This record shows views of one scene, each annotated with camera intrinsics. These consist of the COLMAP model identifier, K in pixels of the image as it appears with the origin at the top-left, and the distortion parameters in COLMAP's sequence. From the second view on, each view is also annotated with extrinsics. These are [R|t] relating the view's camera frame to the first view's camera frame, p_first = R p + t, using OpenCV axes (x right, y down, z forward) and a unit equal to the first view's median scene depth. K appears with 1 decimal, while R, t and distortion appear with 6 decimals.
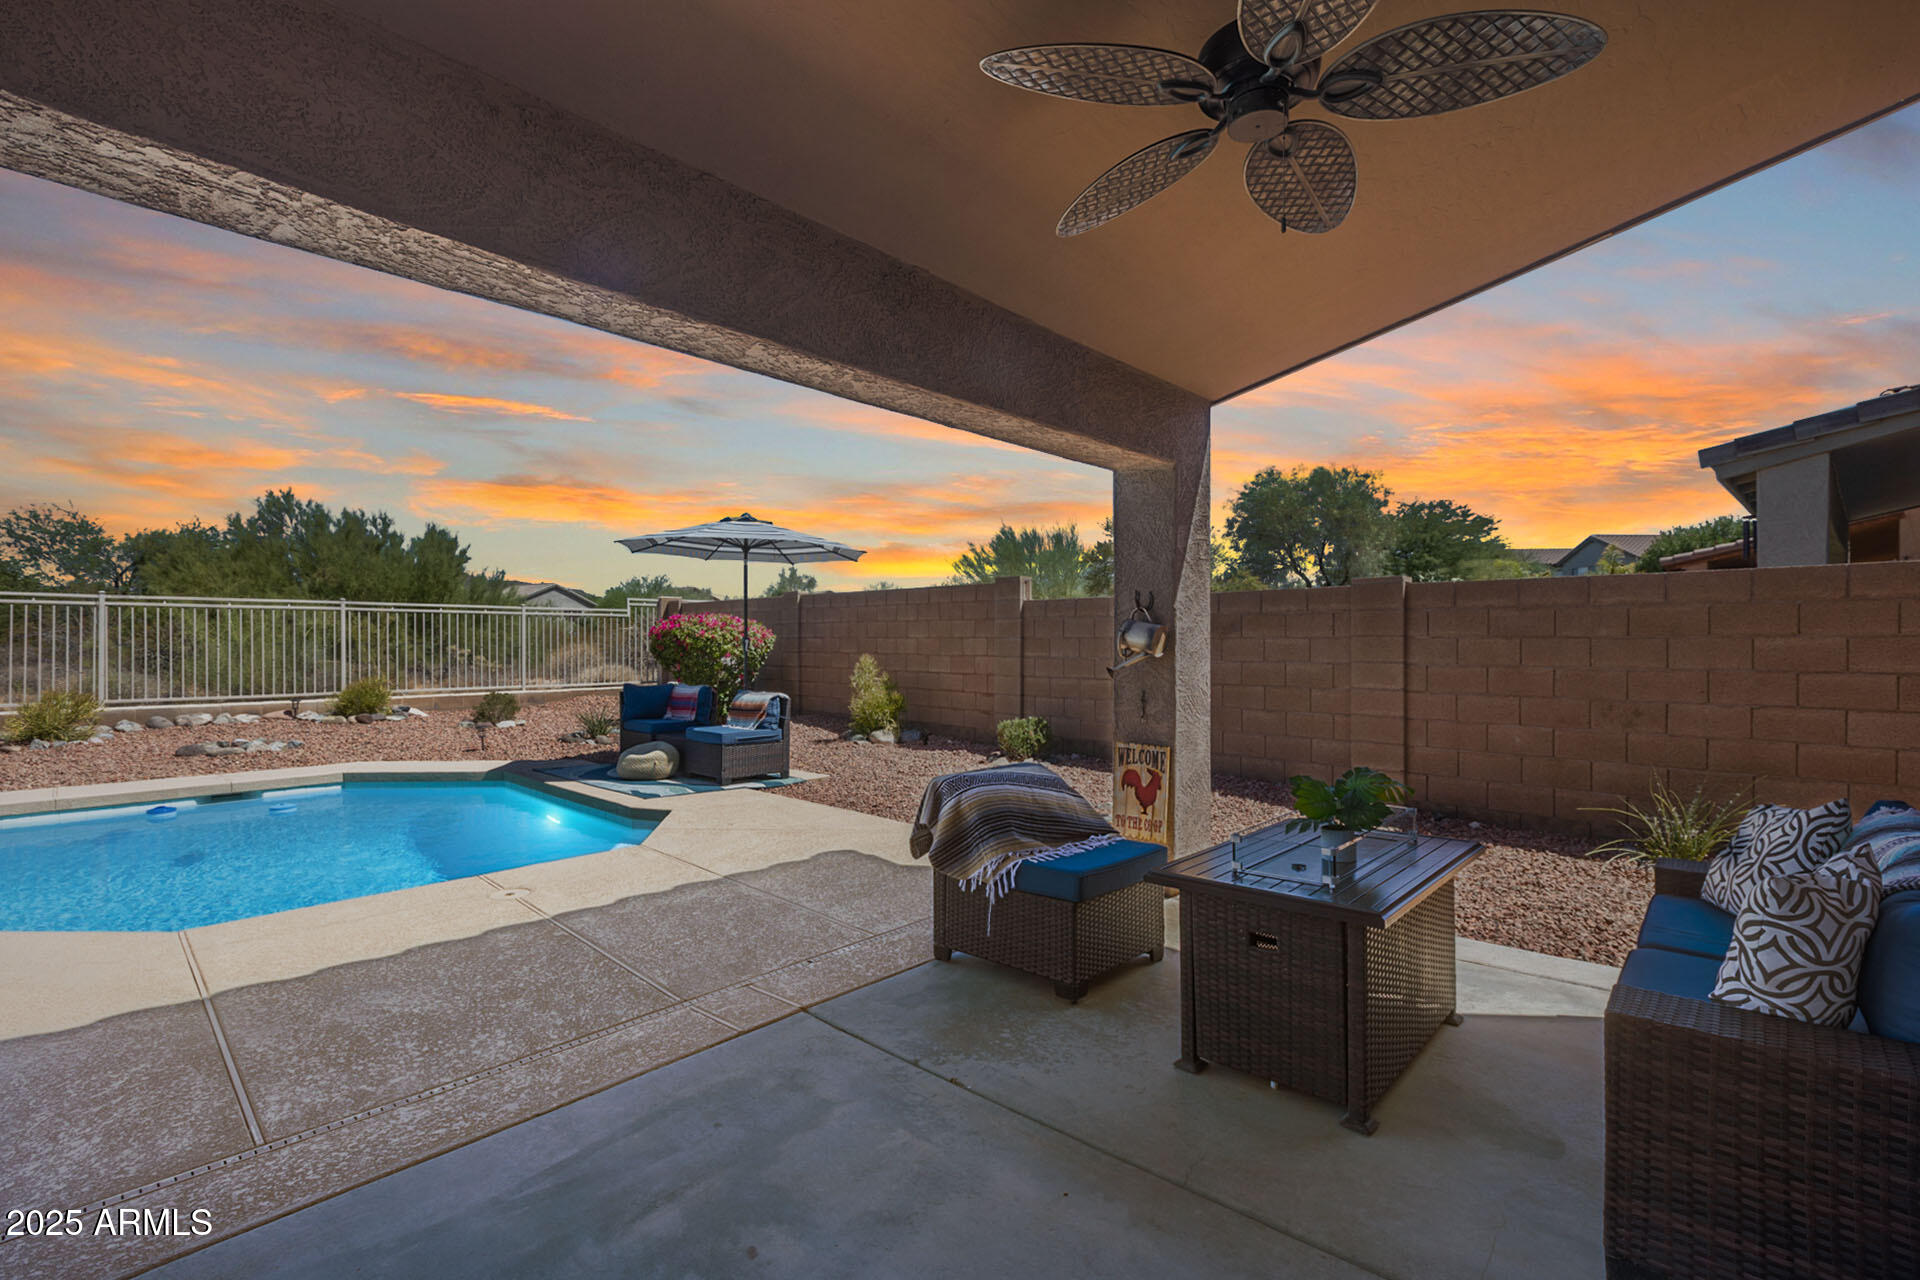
lens RADIAL K [[866.0, 0, 970.1], [0, 866.0, 638.5], [0, 0, 1]] dist [-0.000680, -0.000839]
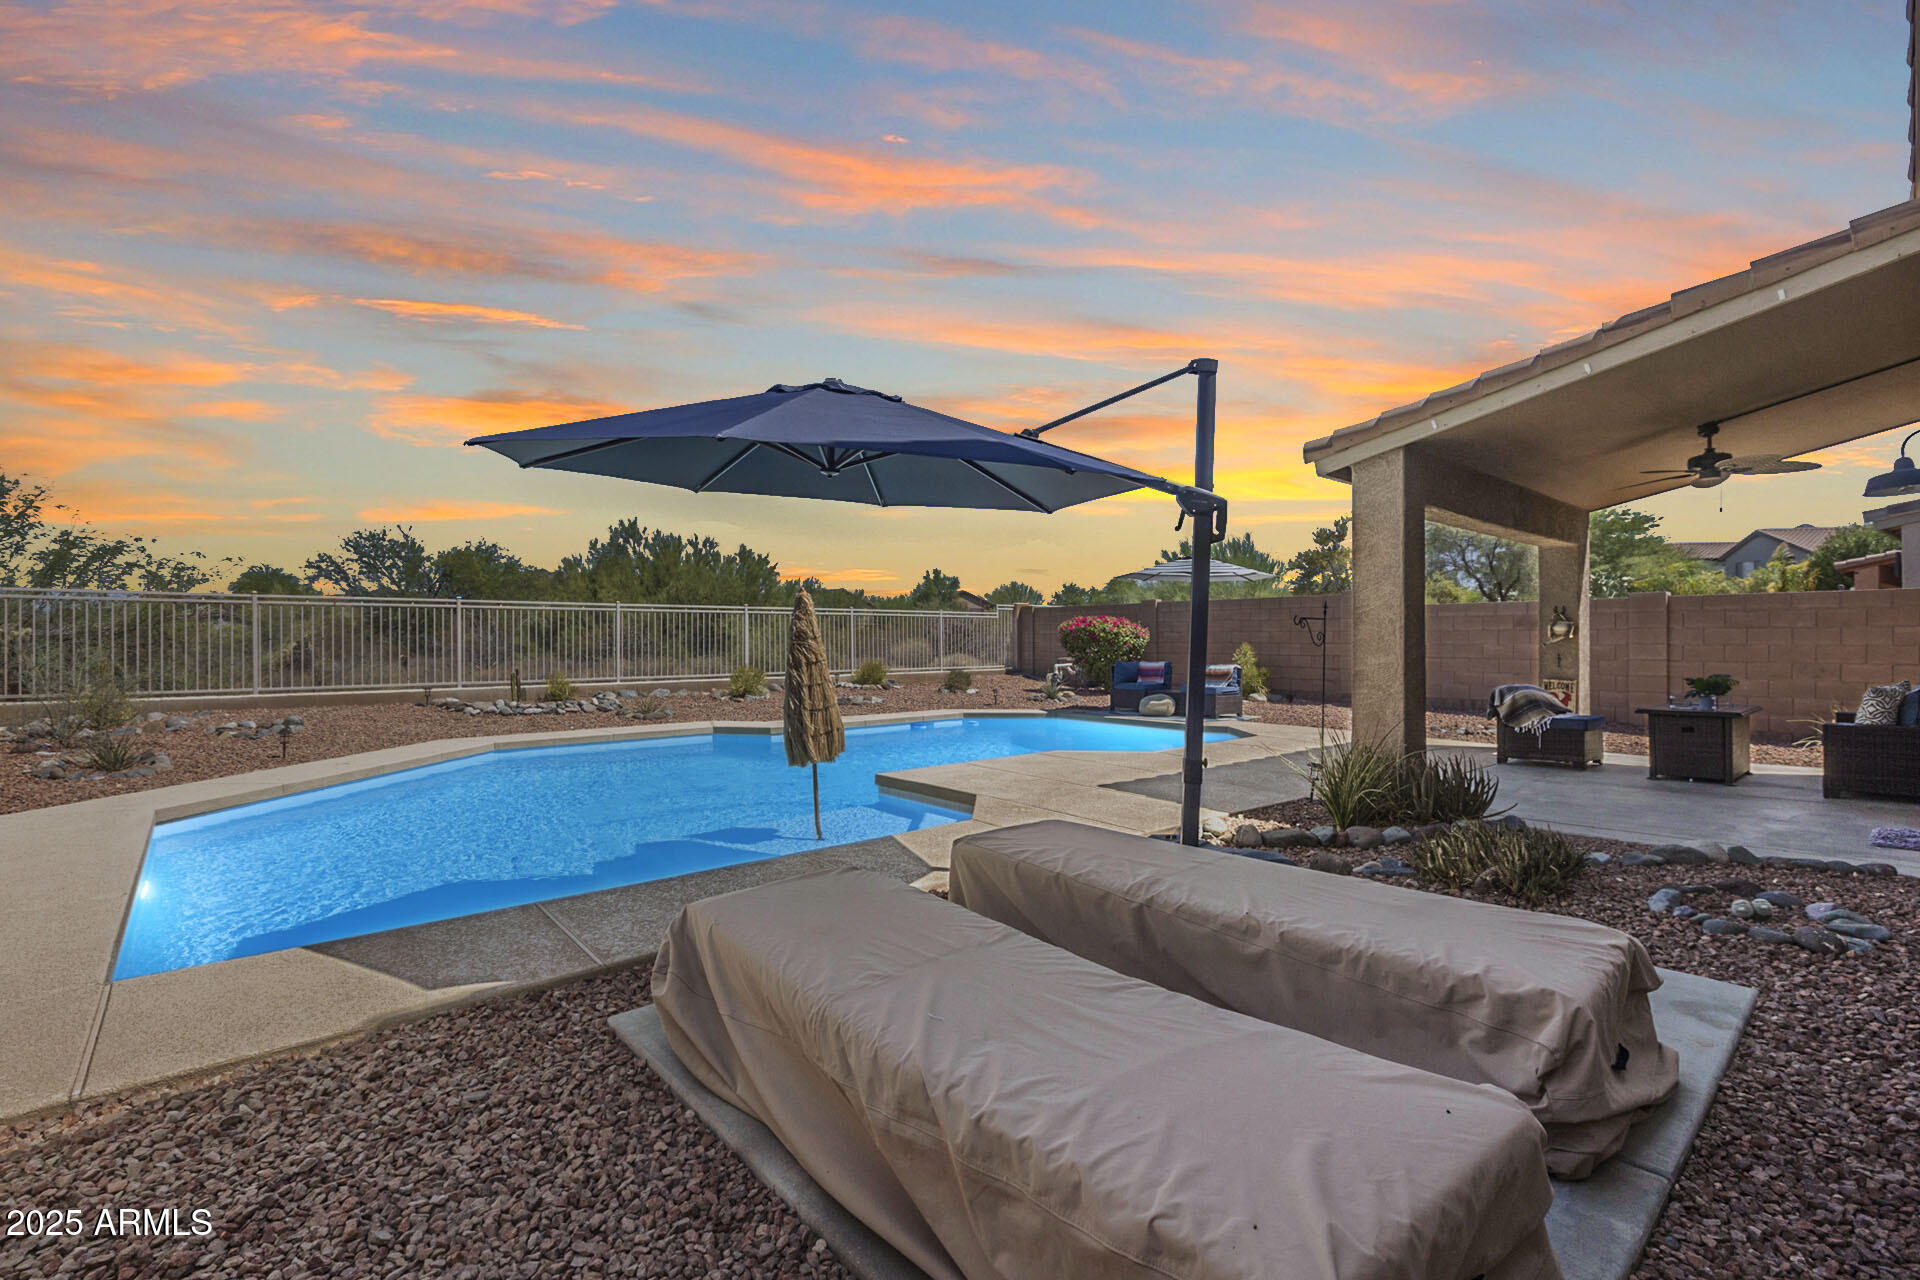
lens RADIAL K [[866.0, 0, 952.2], [0, 866.0, 640.5], [0, 0, 1]] dist [-0.000680, -0.000839]
pose [[0.992652, -0.003370, -0.120956, -0.433036], [0.003965, 0.999981, 0.004682, 0.005446], [0.120938, -0.005127, 0.992647, -0.537659]]
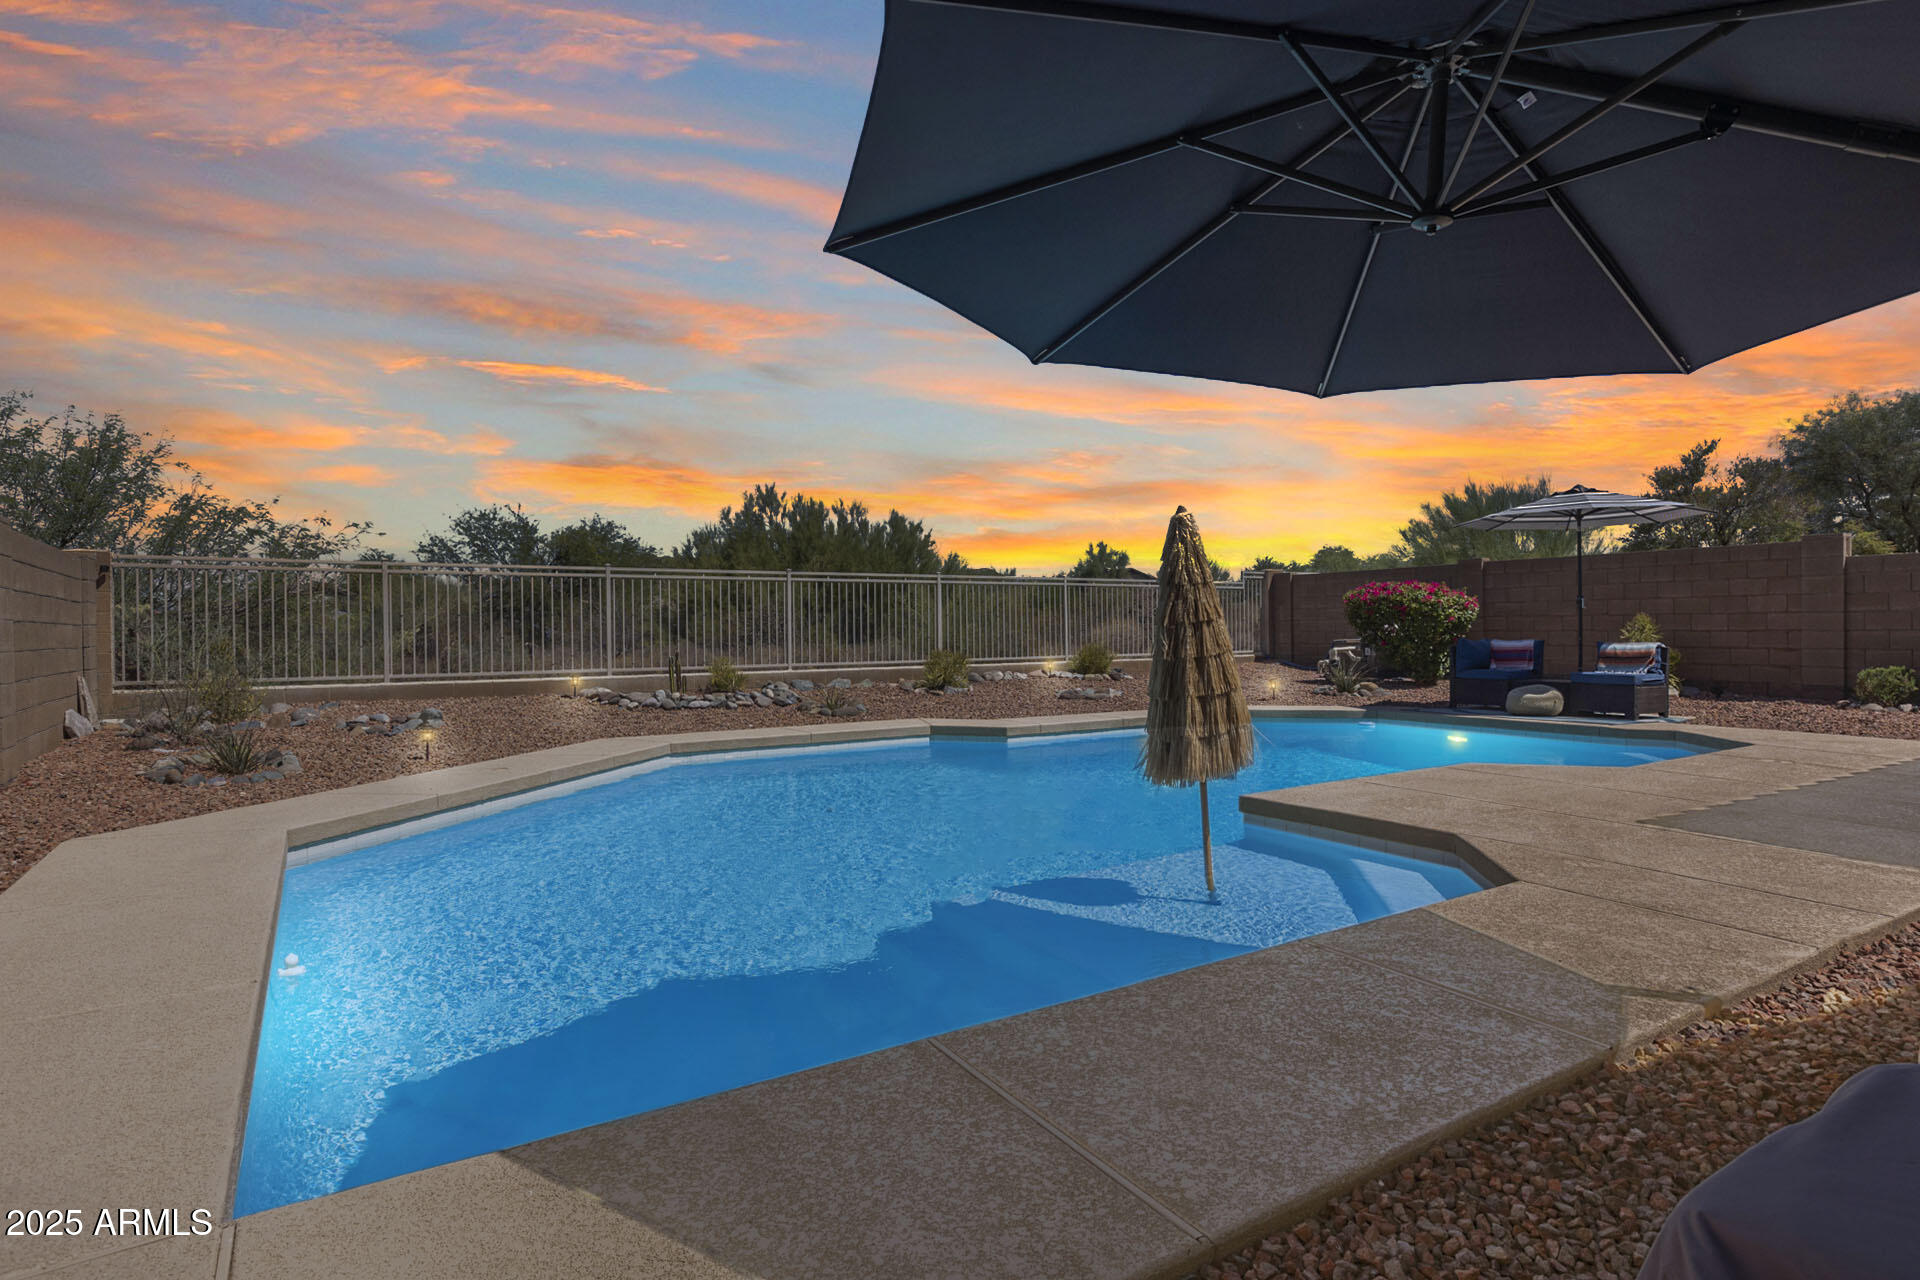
lens RADIAL K [[1007.3, 0, 948.7], [0, 1007.3, 633.0], [0, 0, 1]] dist [-0.004442, 0.000488]
pose [[0.962569, -0.009582, -0.270867, -0.592373], [0.011683, 0.999913, 0.006145, 0.024512], [0.270784, -0.009079, 0.962597, -0.408772]]
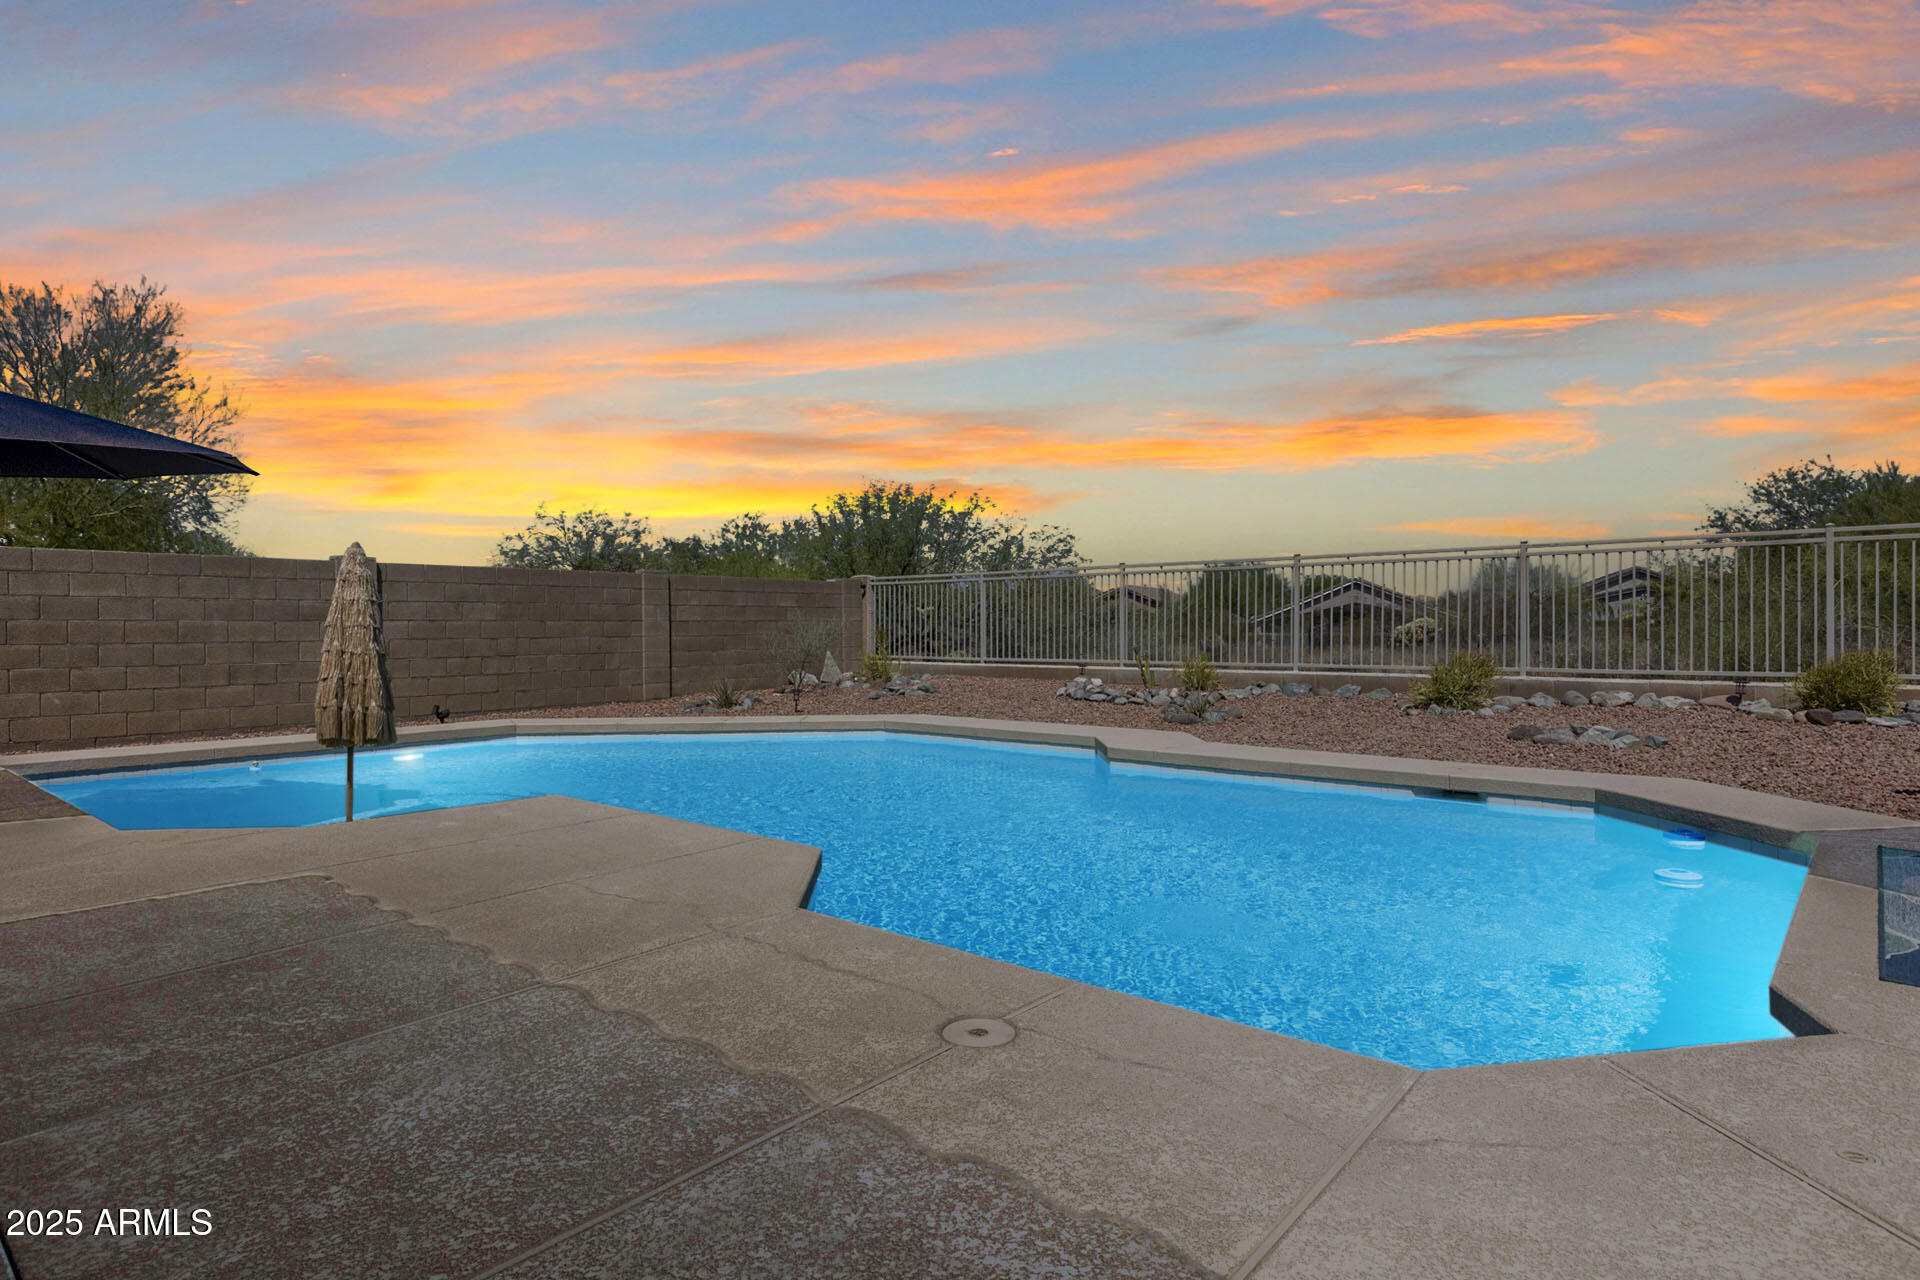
lens RADIAL K [[1054.7, 0, 949.7], [0, 1054.7, 638.3], [0, 0, 1]] dist [-0.003662, 0.002858]
pose [[0.005704, 0.007821, -0.999953, 0.026434], [0.007979, 0.999937, 0.007867, 0.029893], [0.999952, -0.008023, 0.005641, 0.428887]]
